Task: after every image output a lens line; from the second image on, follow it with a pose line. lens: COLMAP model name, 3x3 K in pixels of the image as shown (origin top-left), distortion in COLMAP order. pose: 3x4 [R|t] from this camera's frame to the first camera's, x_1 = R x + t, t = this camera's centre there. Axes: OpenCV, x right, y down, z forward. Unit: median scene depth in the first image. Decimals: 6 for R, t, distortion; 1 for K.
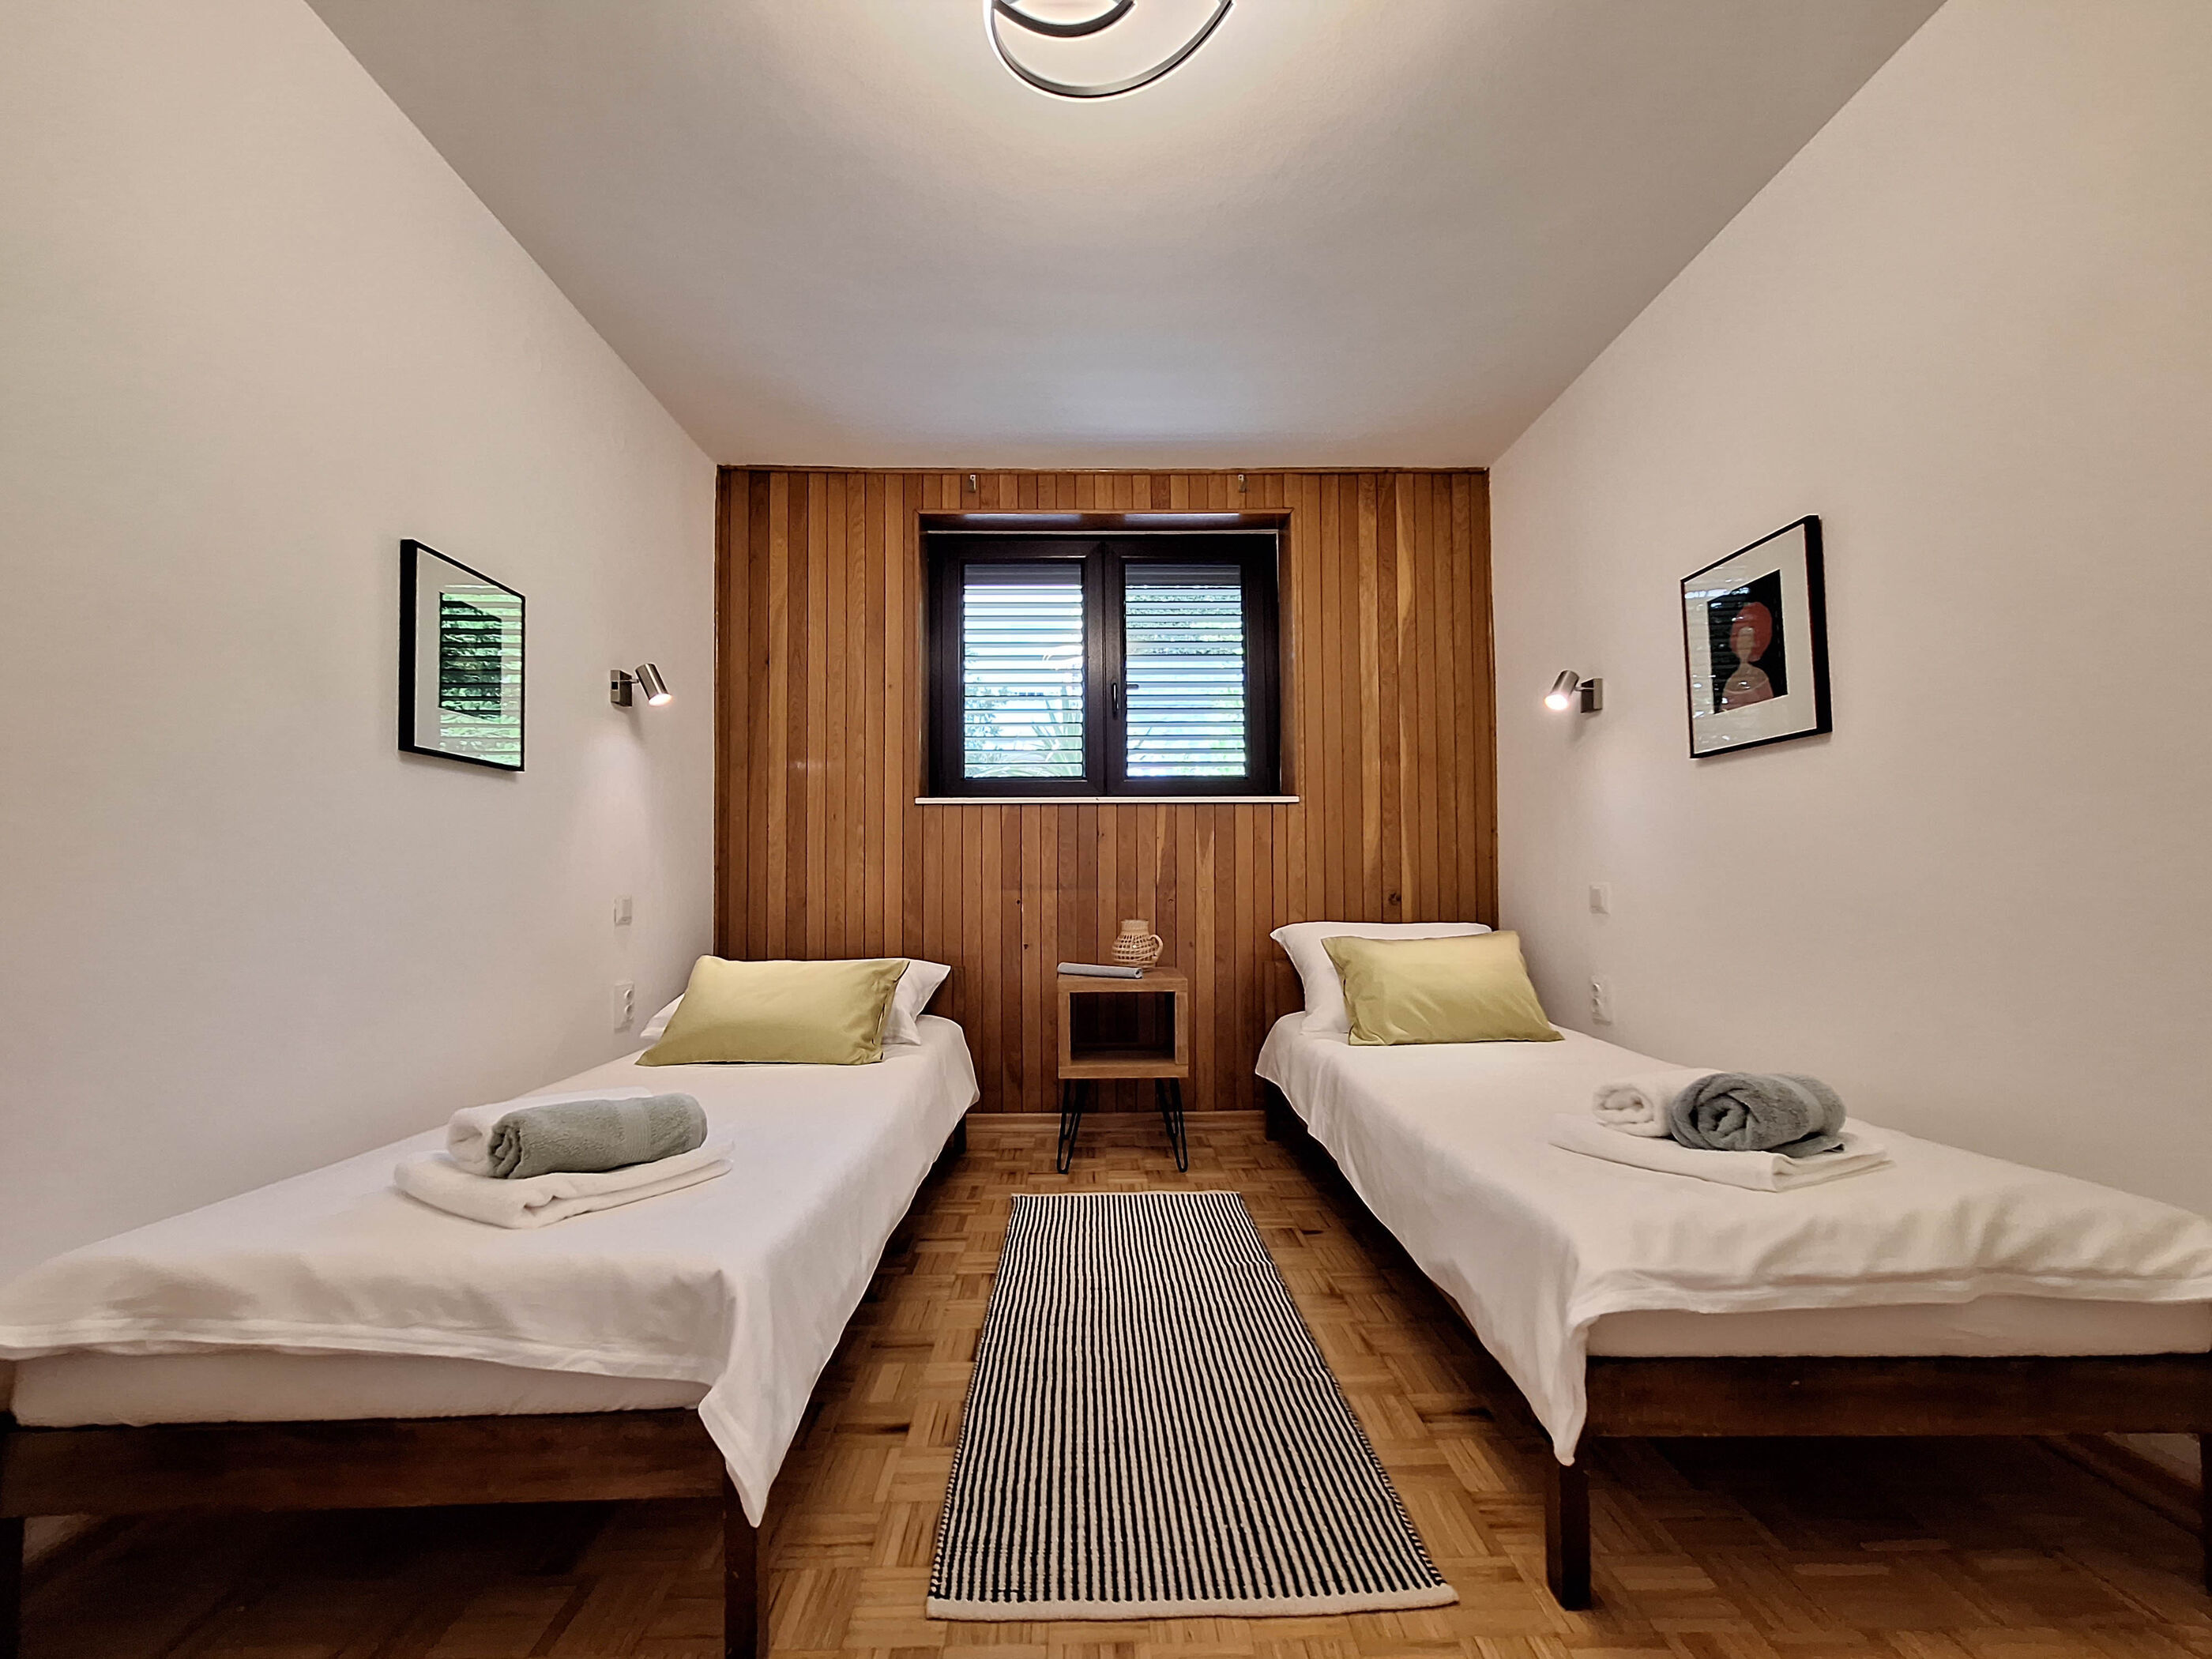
lens RADIAL K [[866.0, 0, 1103.1], [0, 866.0, 871.4], [0, 0, 1]] dist [0.000682, 0.000270]
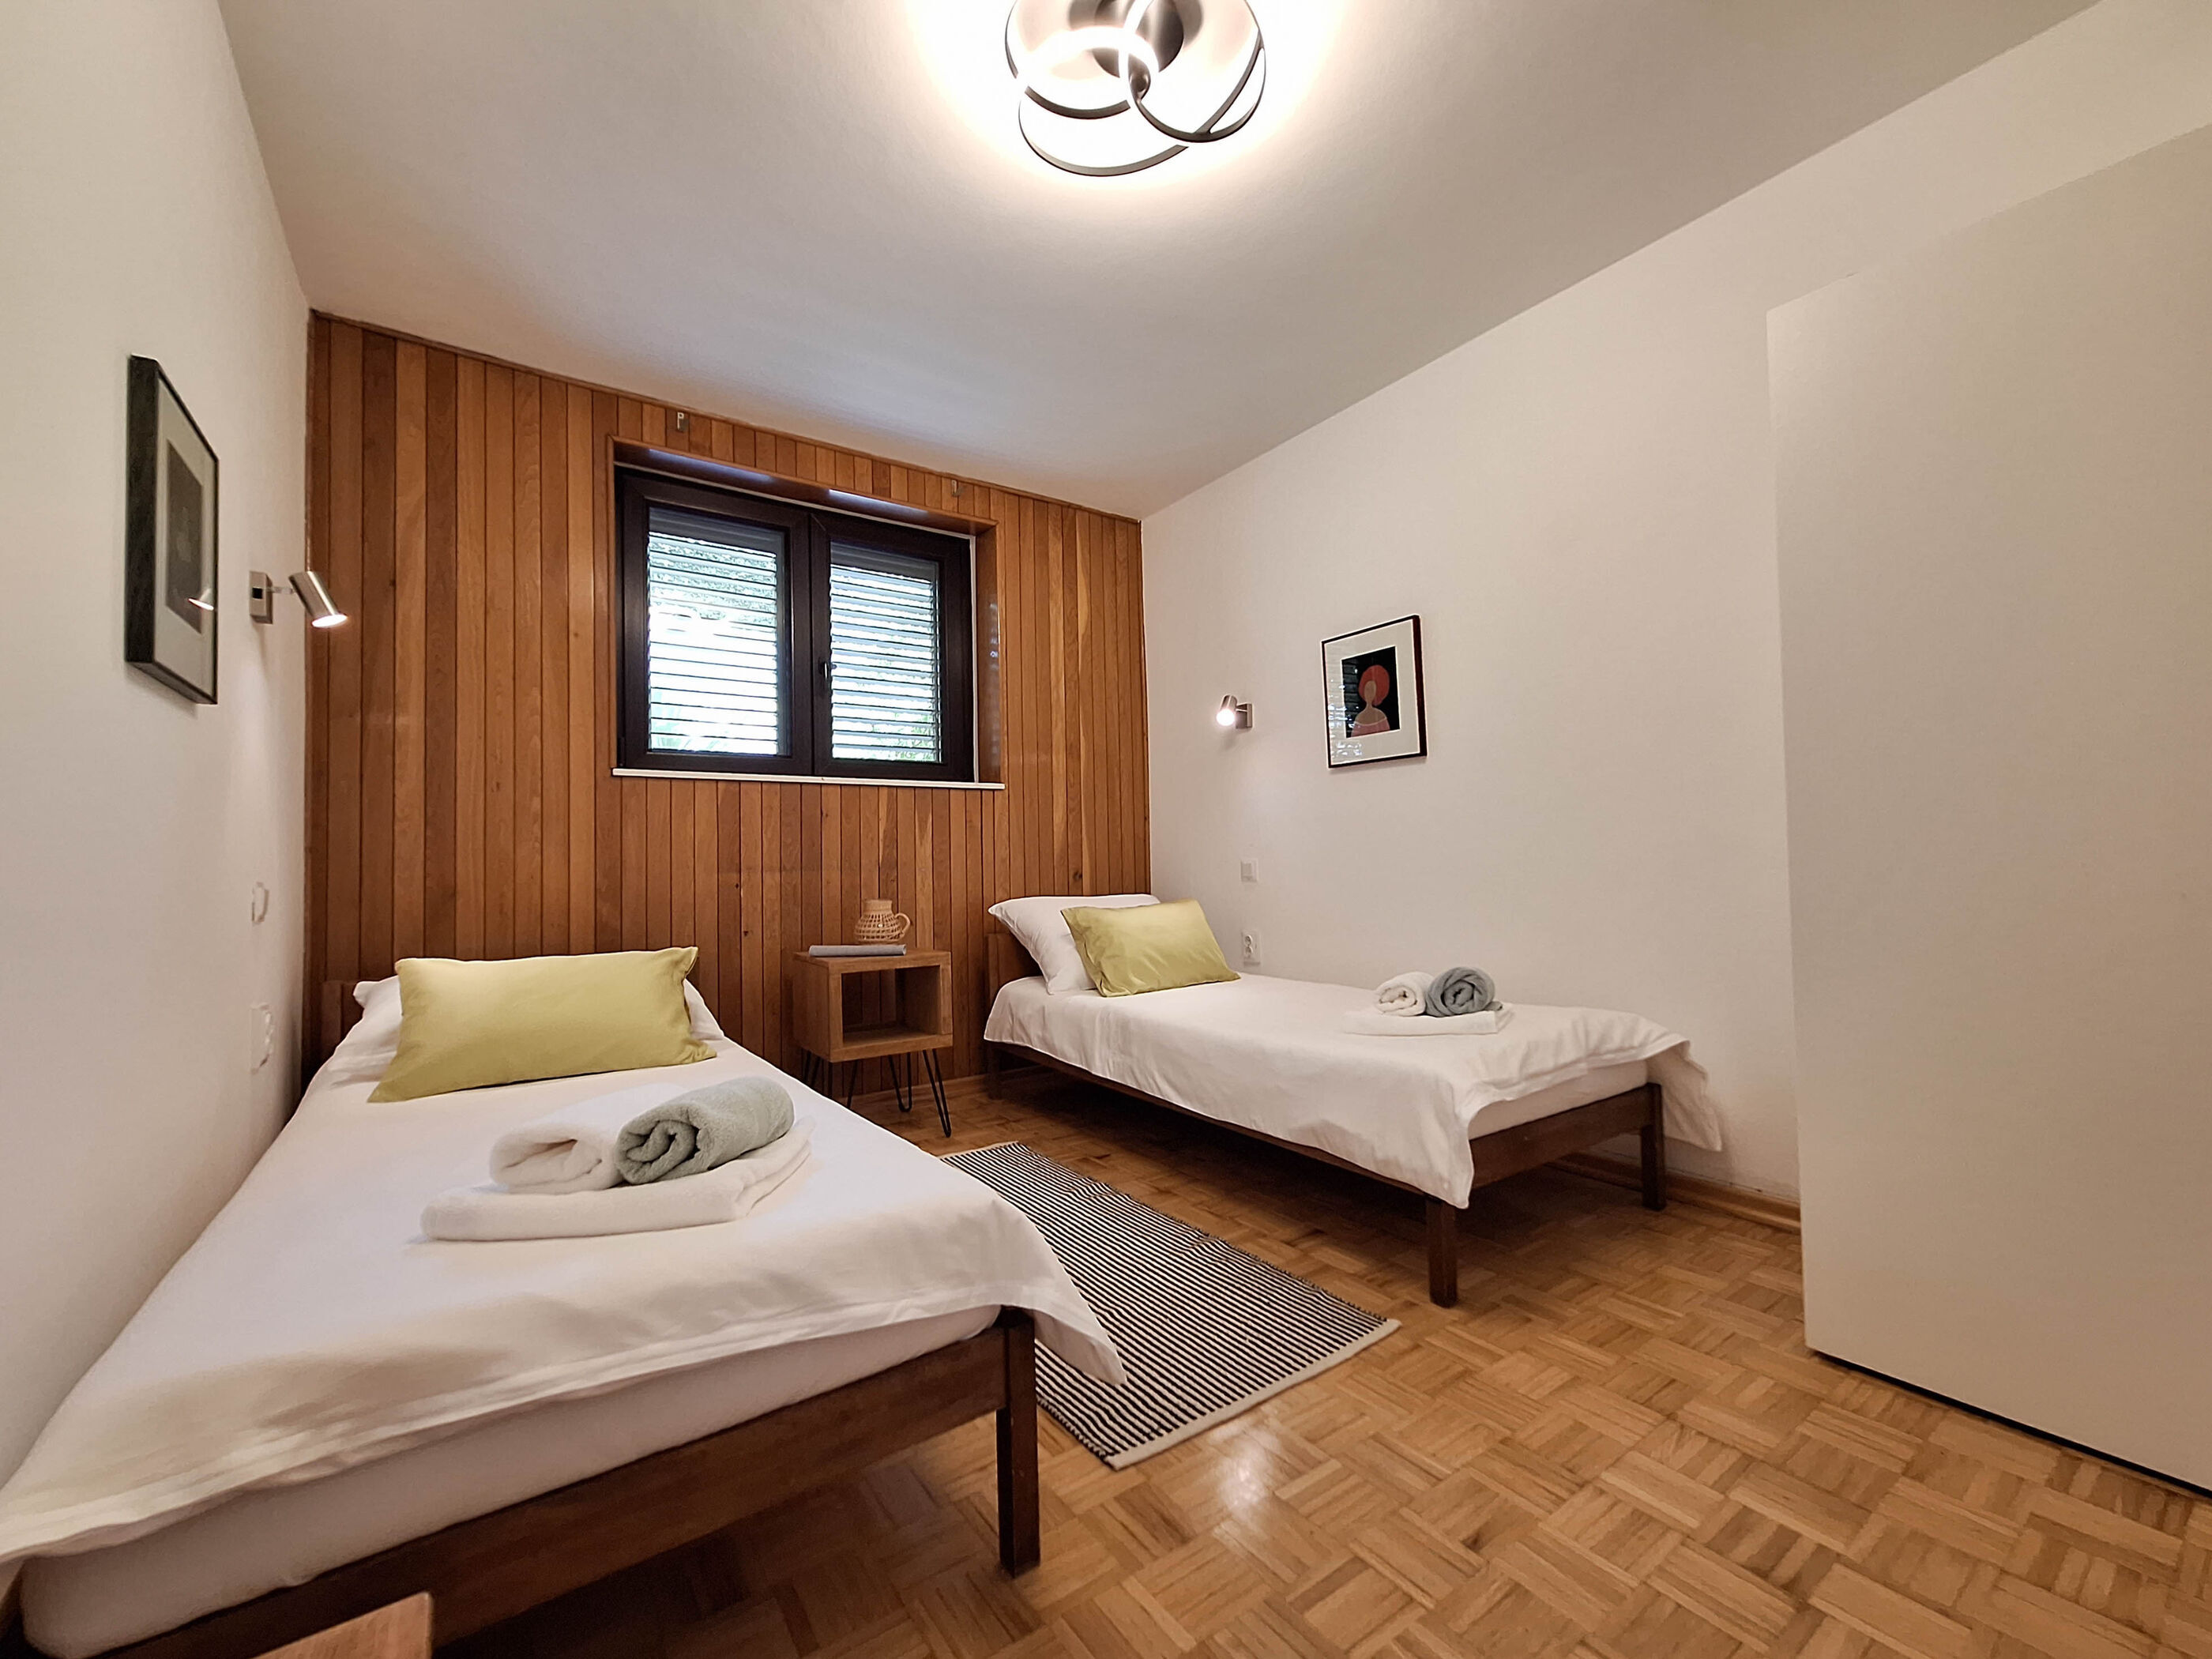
lens RADIAL K [[878.3, 0, 1095.7], [0, 878.3, 858.8], [0, 0, 1]] dist [-0.000731, 0.000156]
pose [[0.837564, -0.007097, 0.546293, -0.356037], [0.010950, 0.999933, -0.003798, 0.016331], [-0.546230, 0.009163, 0.837585, 0.005975]]
